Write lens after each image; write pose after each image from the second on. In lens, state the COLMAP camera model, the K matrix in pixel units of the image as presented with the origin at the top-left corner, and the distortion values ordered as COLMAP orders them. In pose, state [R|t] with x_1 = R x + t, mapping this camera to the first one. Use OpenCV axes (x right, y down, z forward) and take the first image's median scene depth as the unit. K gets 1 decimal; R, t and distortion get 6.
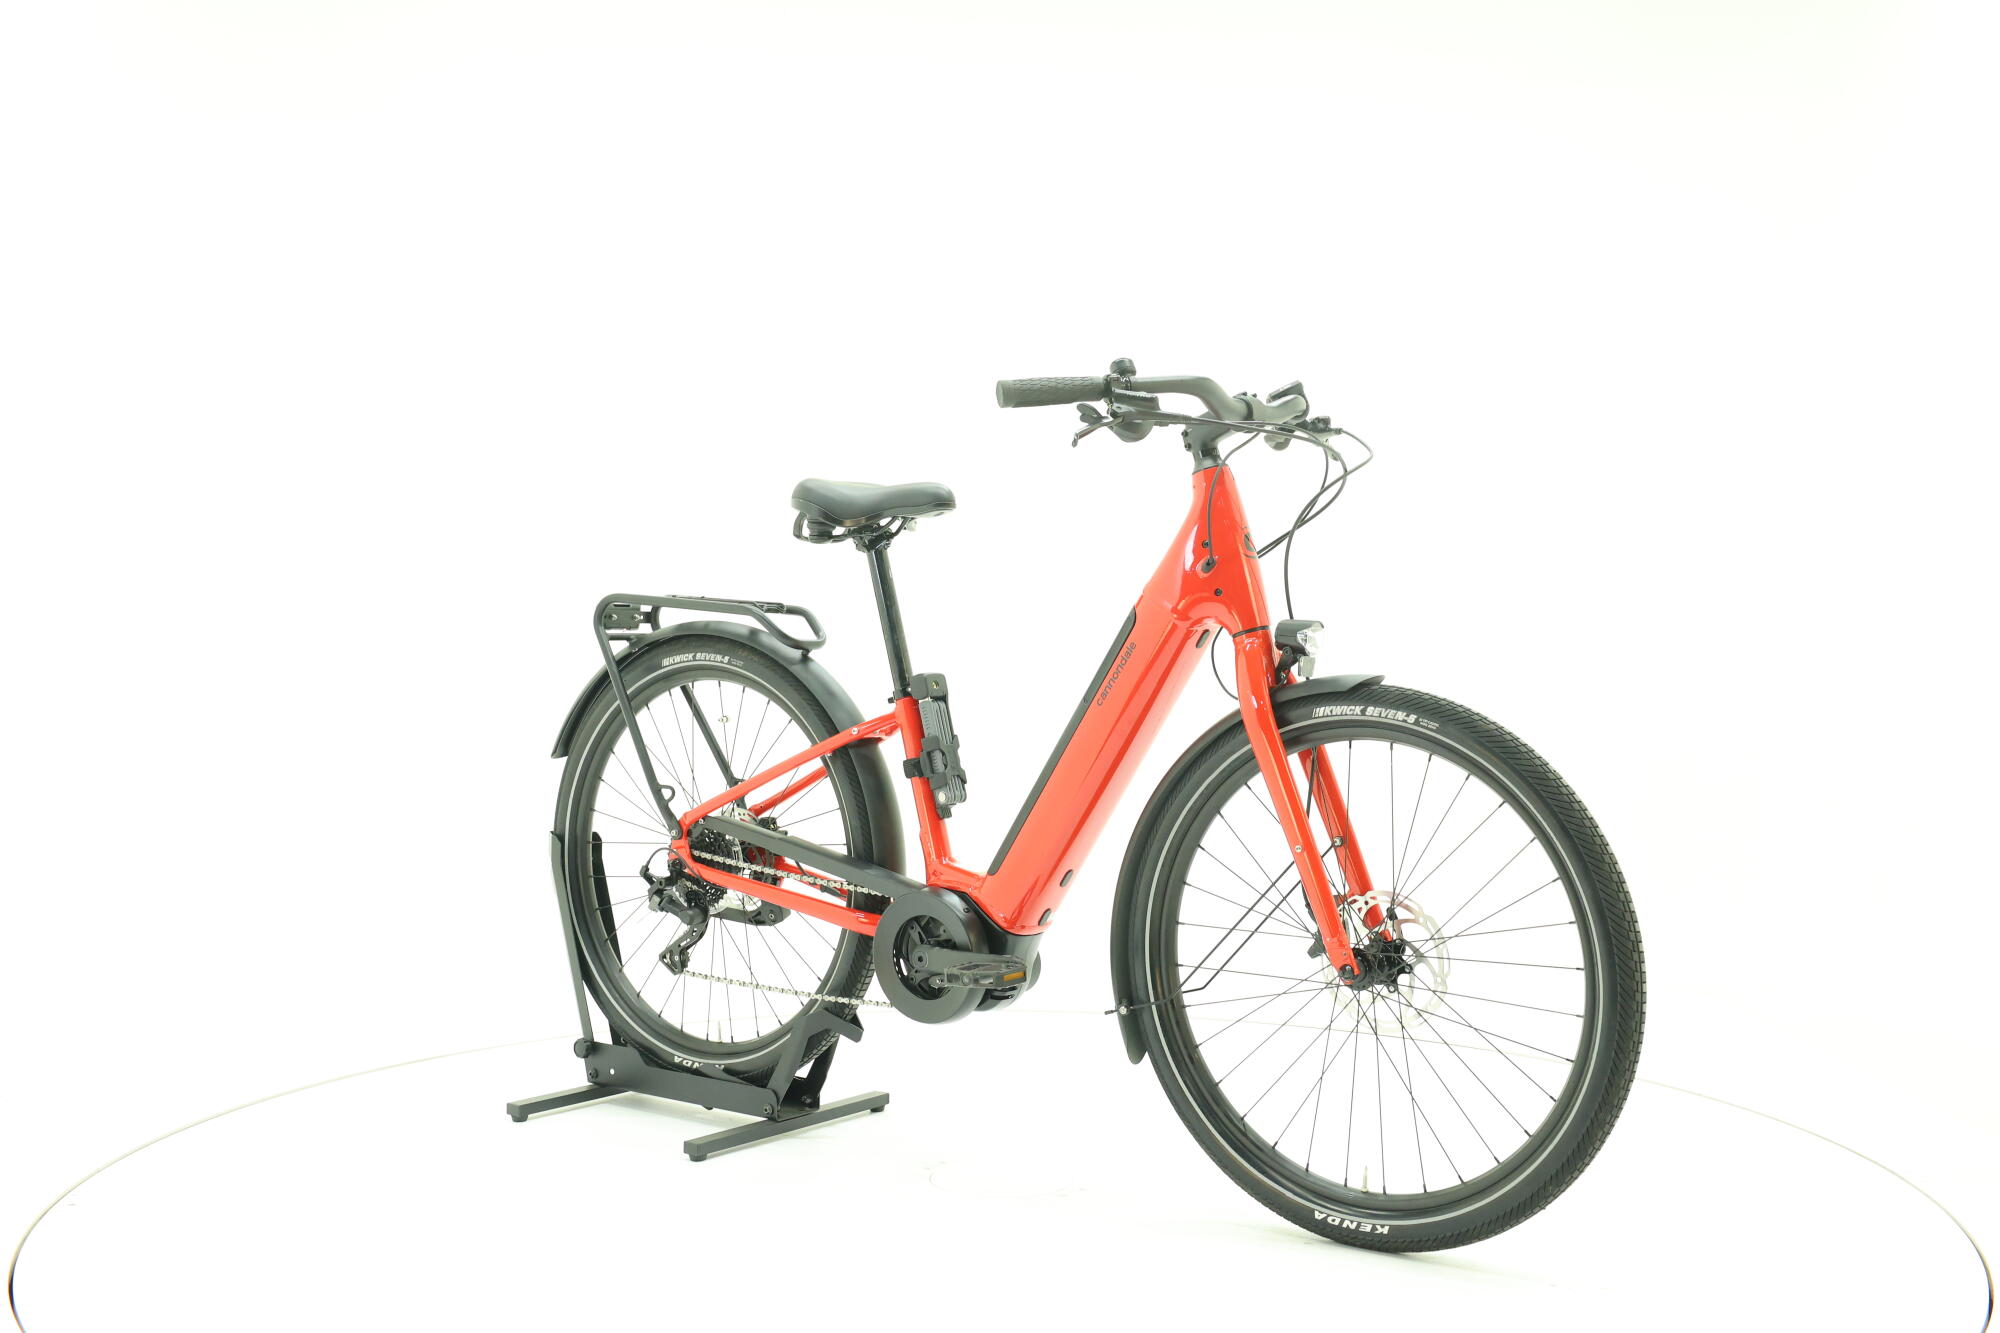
lens RADIAL K [[2154.7, 0, 1000.0], [0, 2154.7, 666.5], [0, 0, 1]] dist [0.000018, 0.001787]
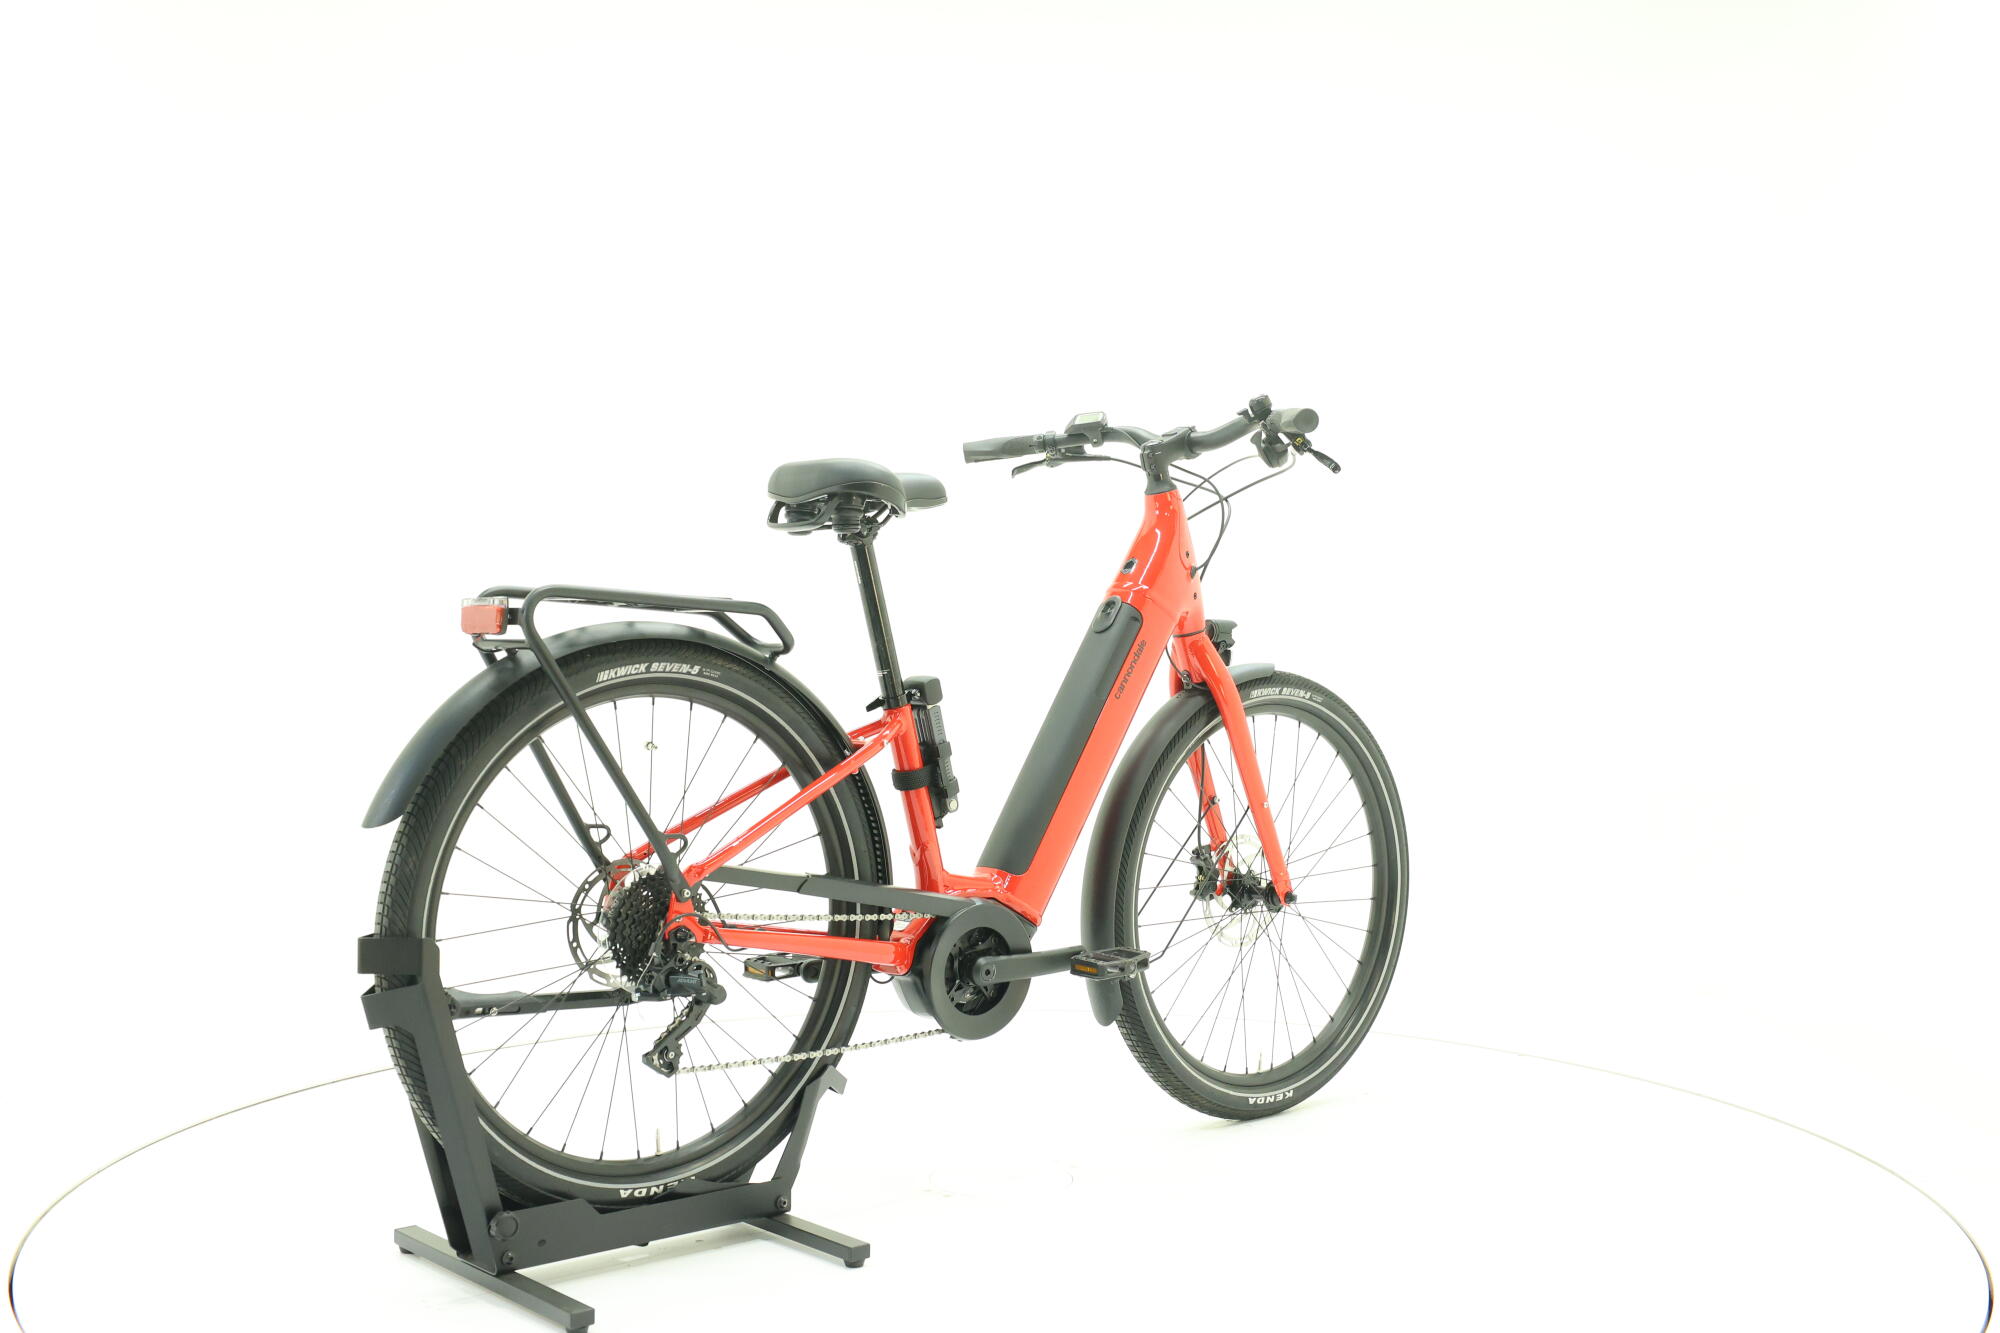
lens RADIAL K [[2154.7, 0, 1000.0], [0, 2154.7, 666.5], [0, 0, 1]] dist [0.000018, 0.001787]
pose [[0.200727, -0.025548, 0.979314, -0.943172], [0.017364, 0.999596, 0.022518, -0.021753], [-0.979493, 0.012485, 0.201089, 0.771136]]
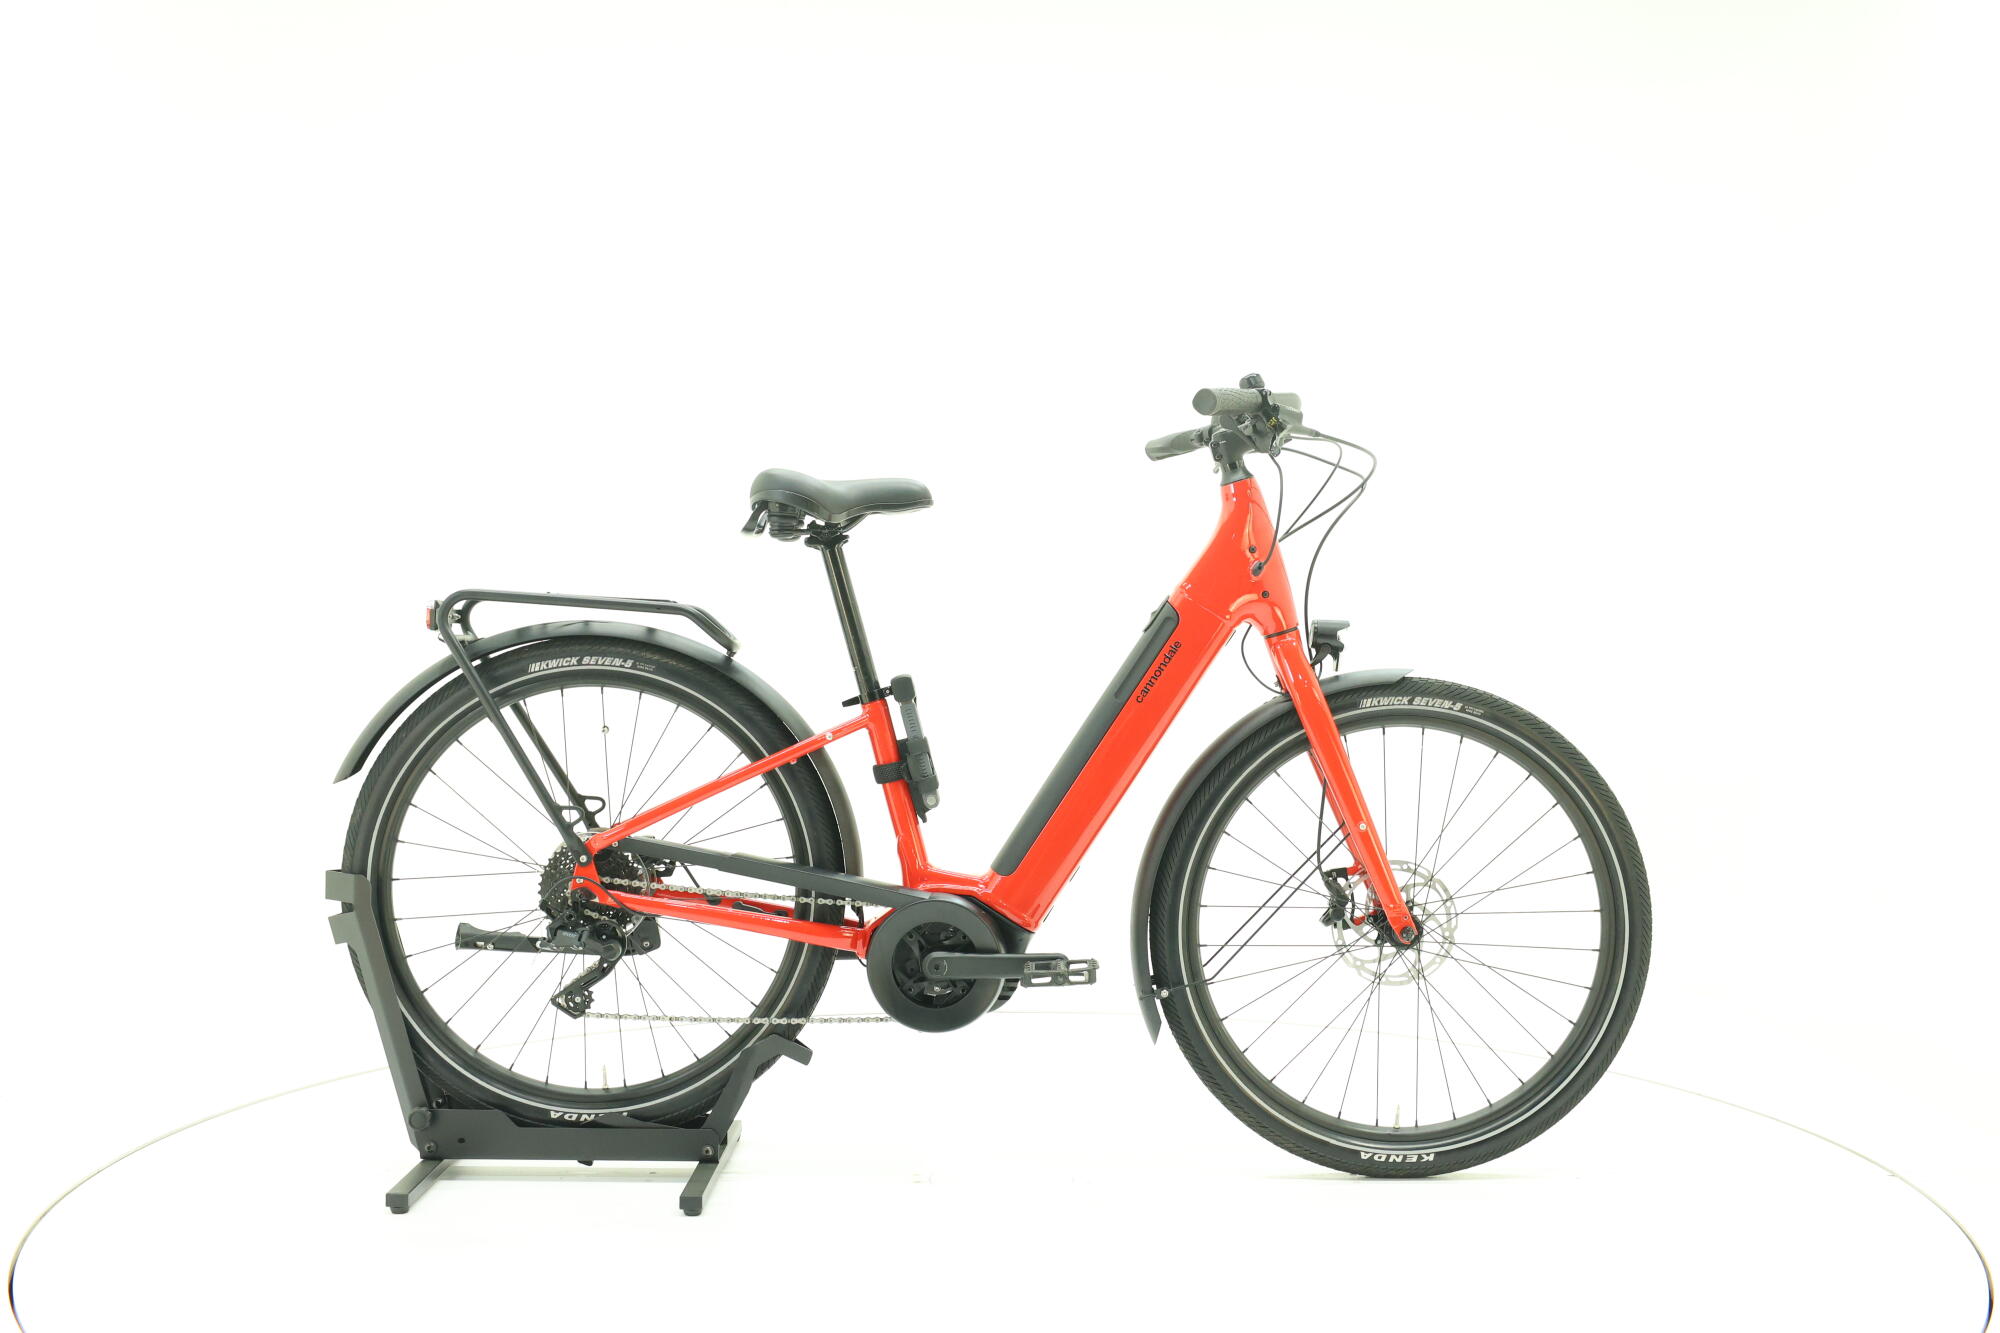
lens RADIAL K [[2154.7, 0, 1000.0], [0, 2154.7, 666.5], [0, 0, 1]] dist [0.000018, 0.001787]
pose [[0.800656, -0.014868, 0.598939, -0.577183], [0.012208, 0.999889, 0.008501, -0.008242], [-0.599000, 0.000506, 0.800749, 0.192142]]
